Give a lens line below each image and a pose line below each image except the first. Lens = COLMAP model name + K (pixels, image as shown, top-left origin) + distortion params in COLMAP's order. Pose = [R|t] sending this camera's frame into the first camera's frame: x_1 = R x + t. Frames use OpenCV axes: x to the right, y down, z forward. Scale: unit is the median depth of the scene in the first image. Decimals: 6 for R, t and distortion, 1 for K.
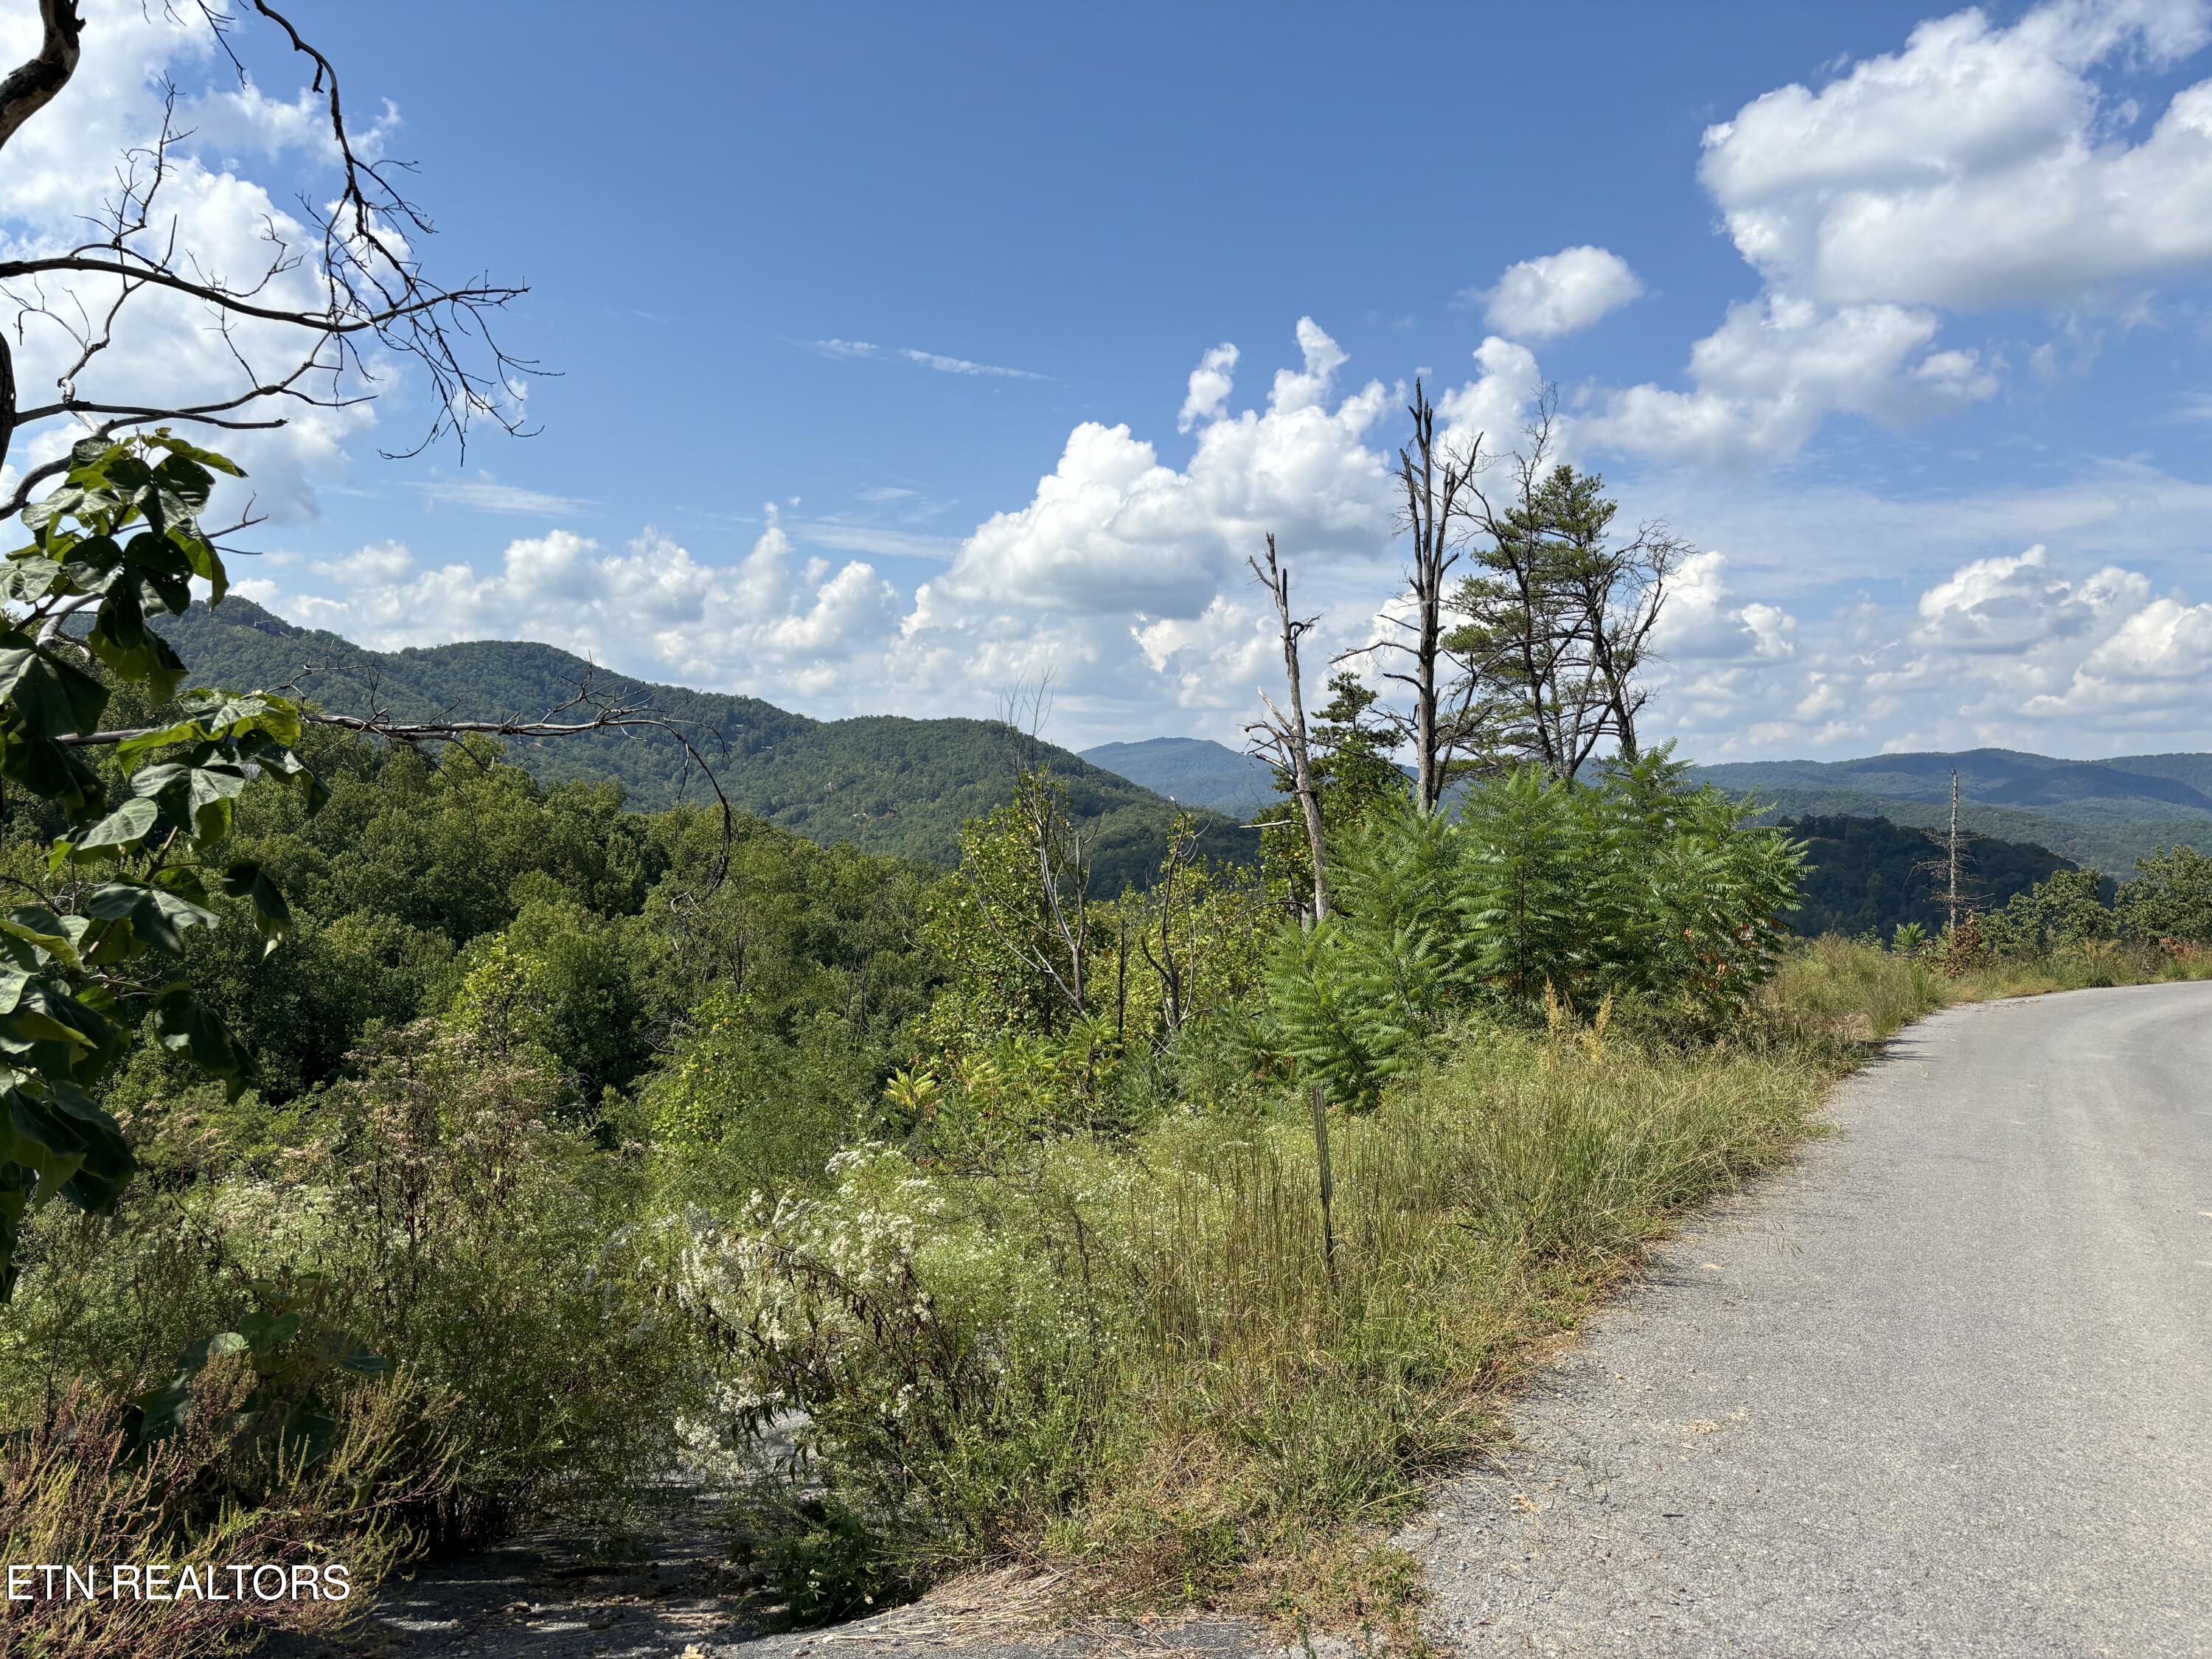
lens RADIAL K [[1667.5, 0, 1115.5], [0, 1667.5, 827.0], [0, 0, 1]] dist [0.042237, -0.041709]
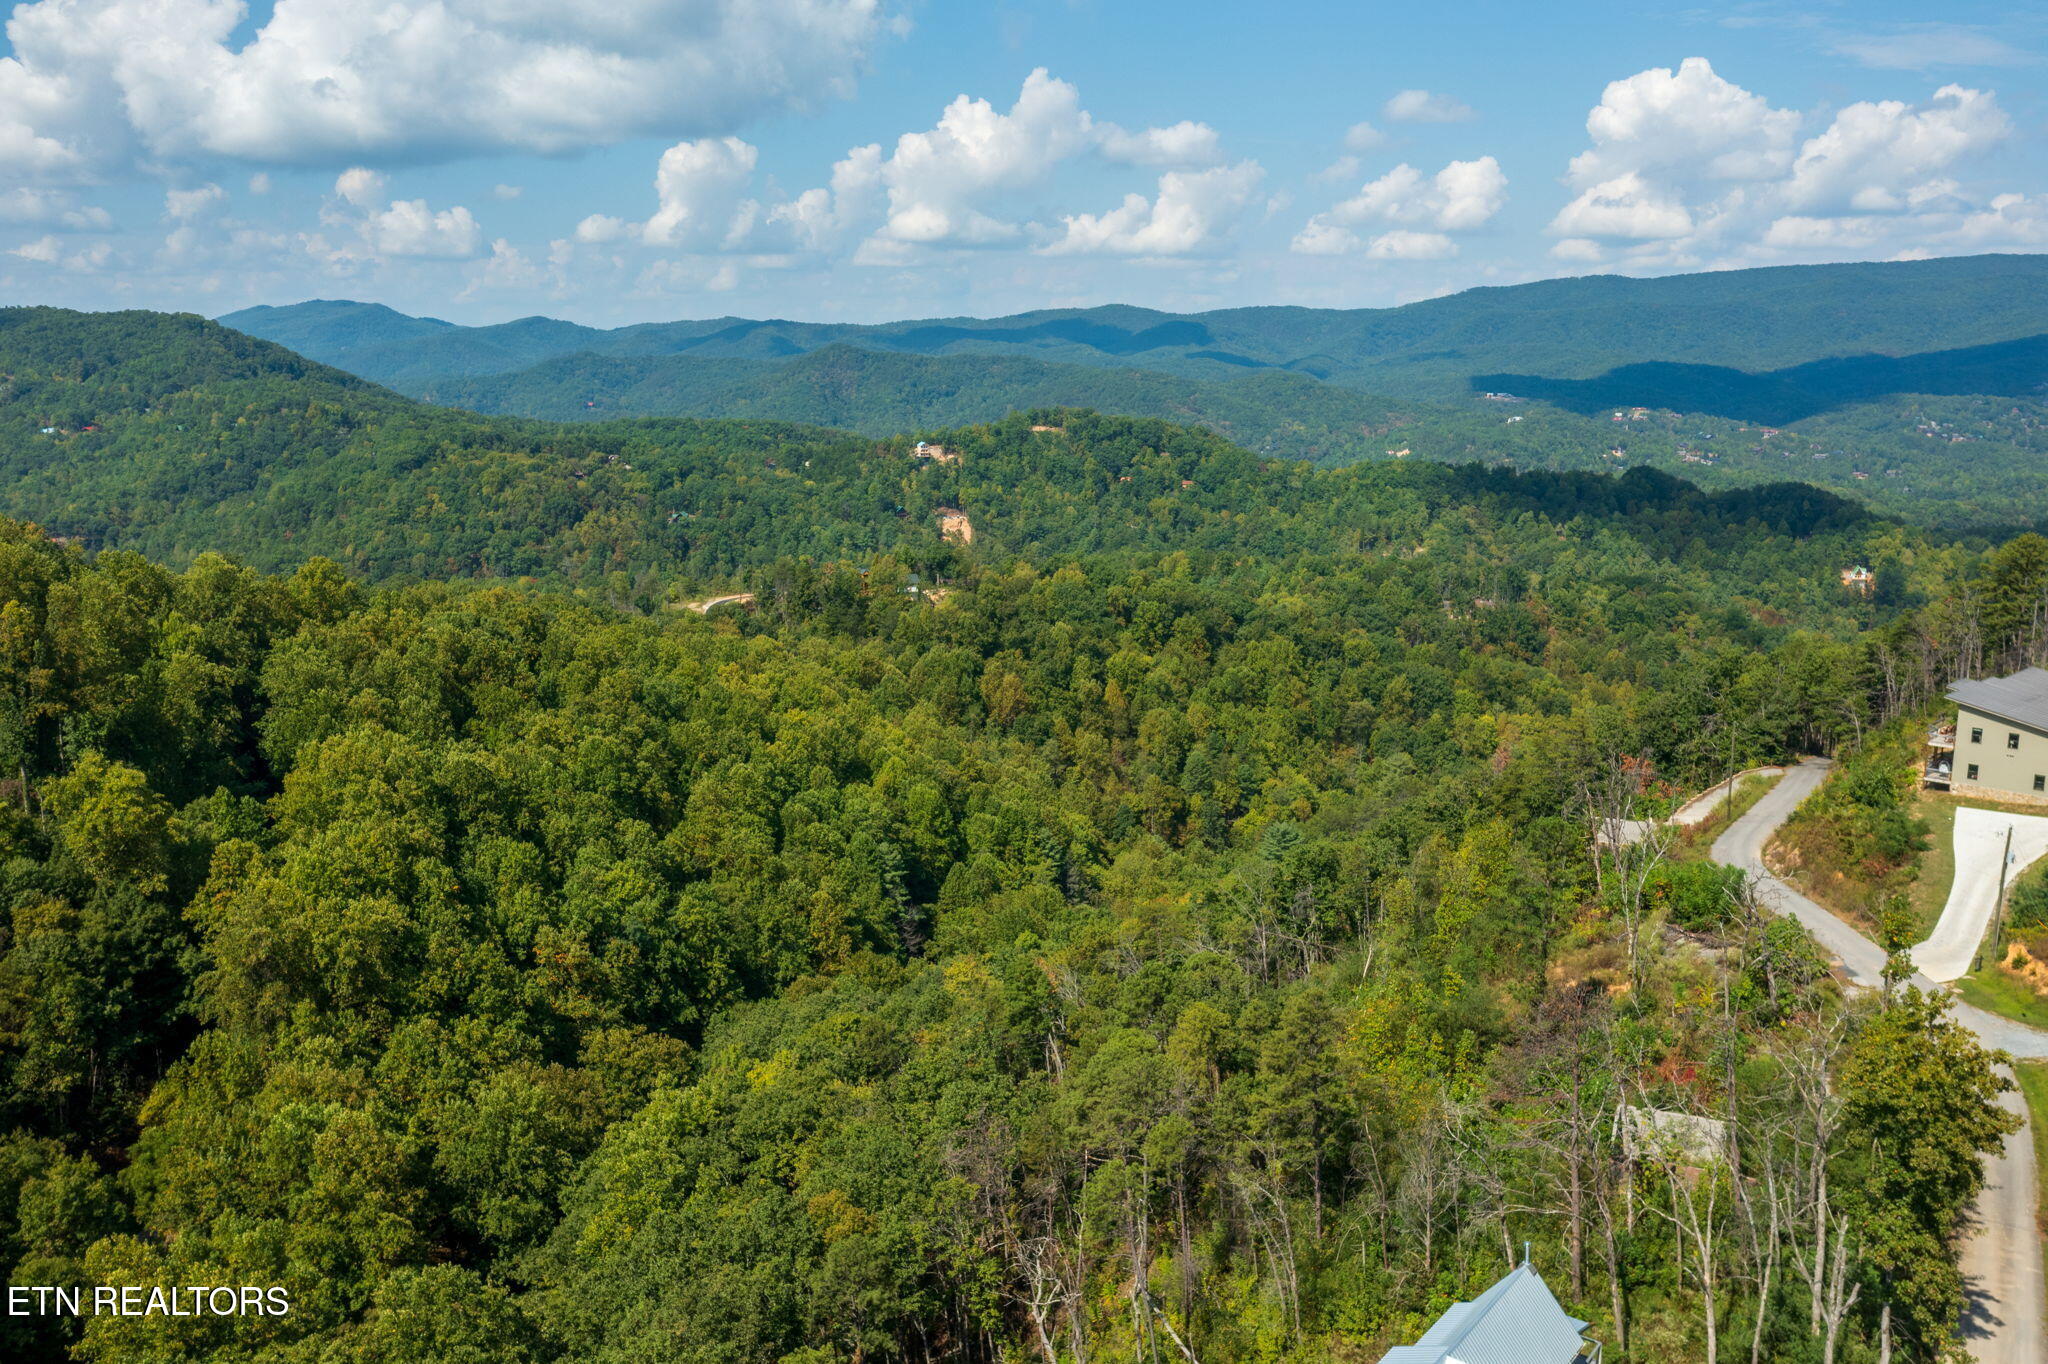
lens RADIAL K [[1645.0, 0, 1015.7], [0, 1645.0, 677.9], [0, 0, 1]] dist [0.001348, 0.015390]
pose [[0.908569, -0.108997, 0.403264, -0.660912], [0.035199, 0.981902, 0.186091, -0.283090], [-0.416249, -0.154882, 0.895962, -0.497897]]
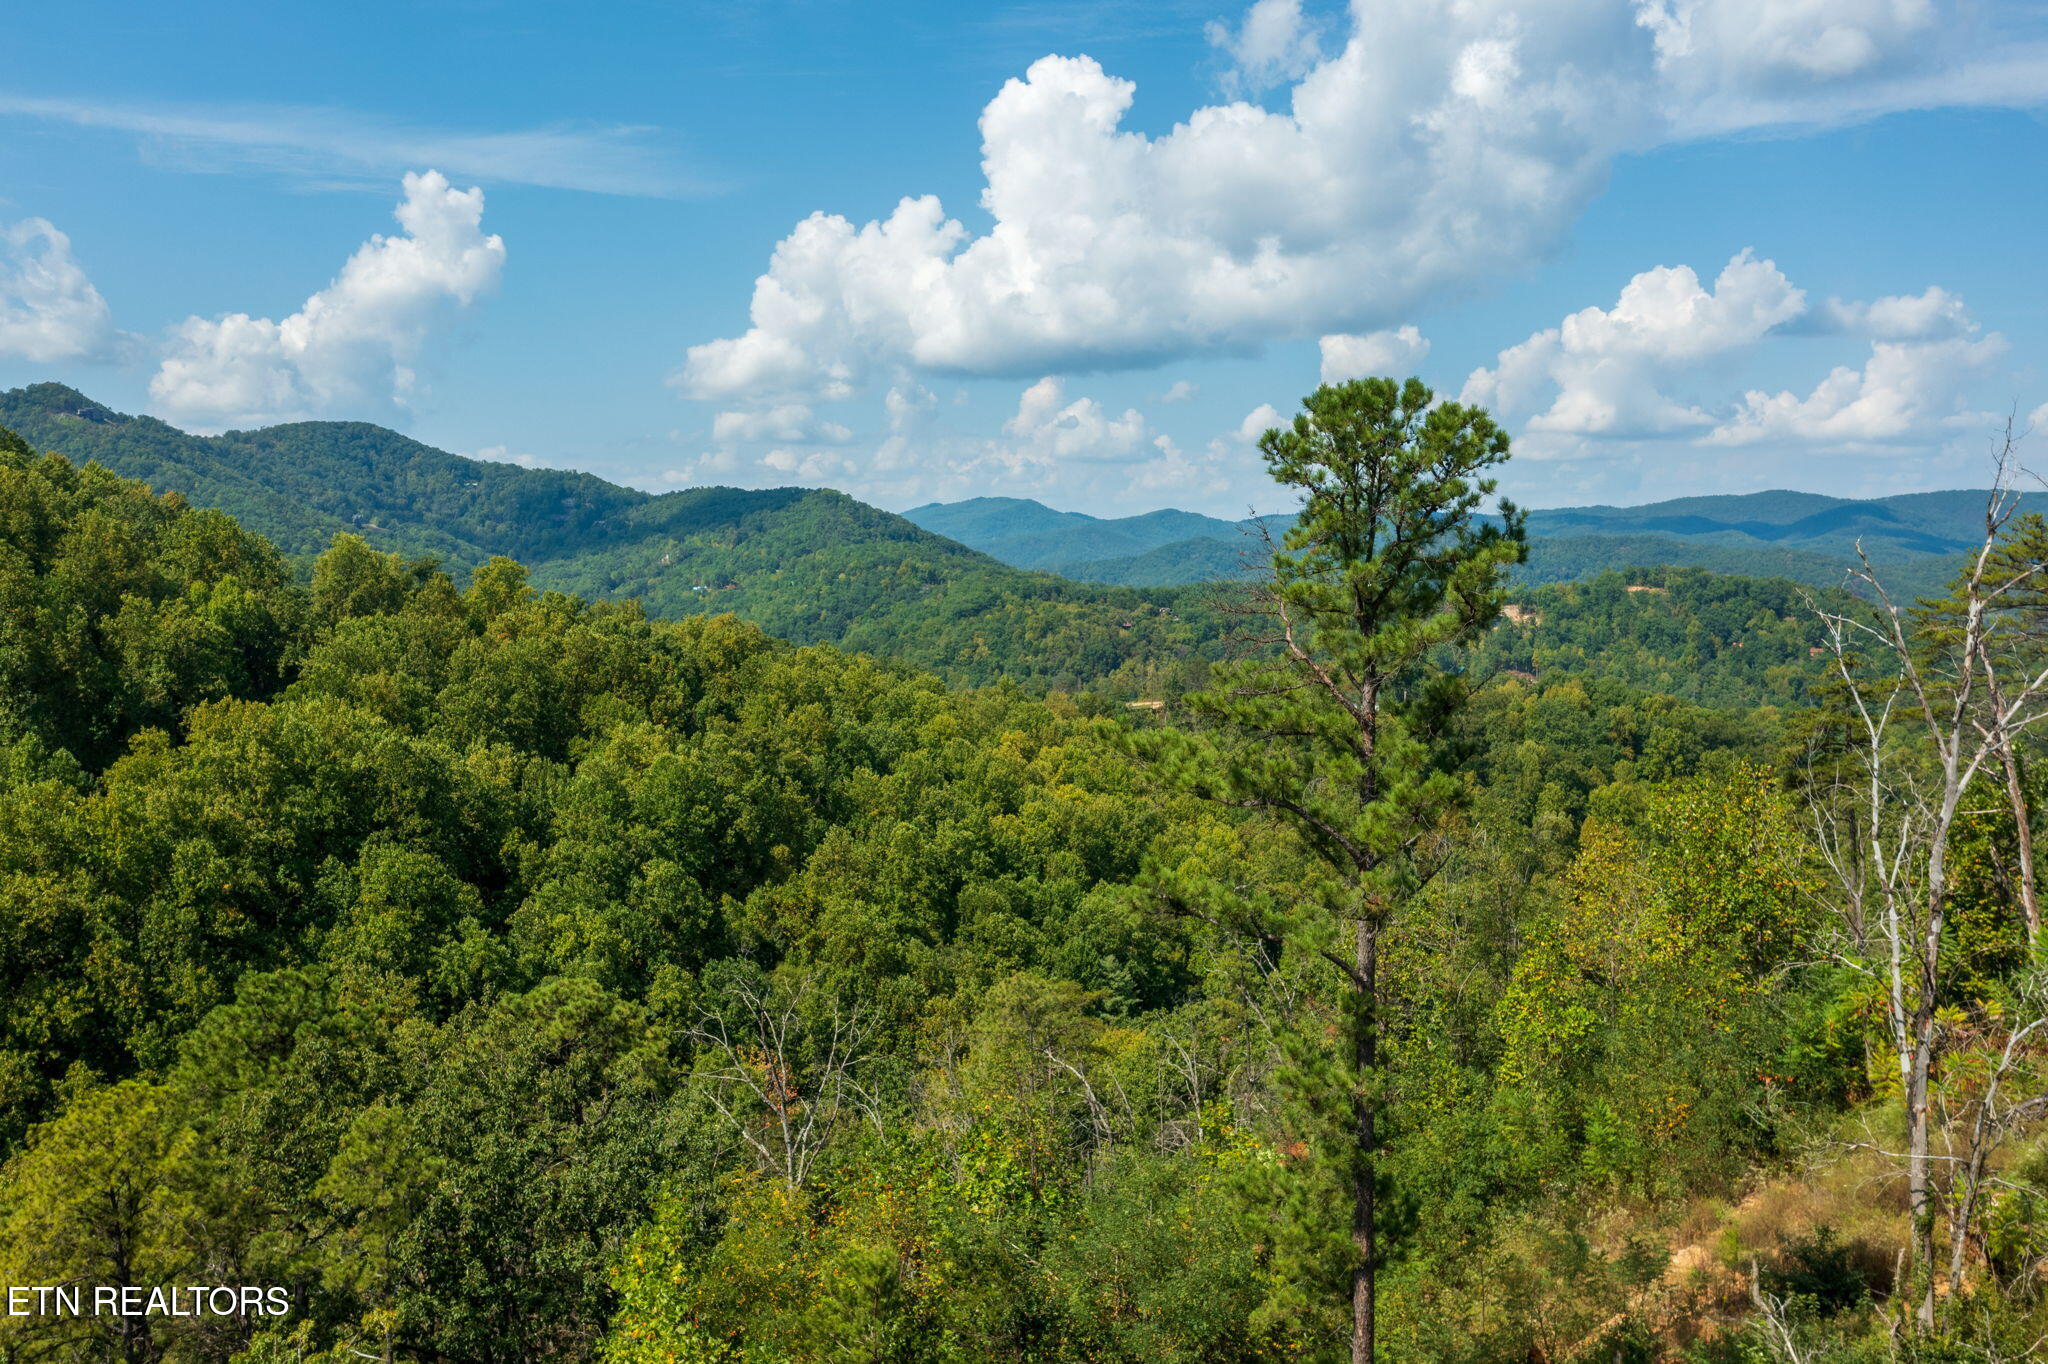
lens RADIAL K [[1645.0, 0, 1025.8], [0, 1645.0, 674.9], [0, 0, 1]] dist [0.001348, 0.015390]
pose [[0.997978, -0.030926, 0.055522, -0.171512], [0.027868, 0.998097, 0.055014, -0.046226], [-0.057118, -0.053356, 0.996941, -0.084208]]
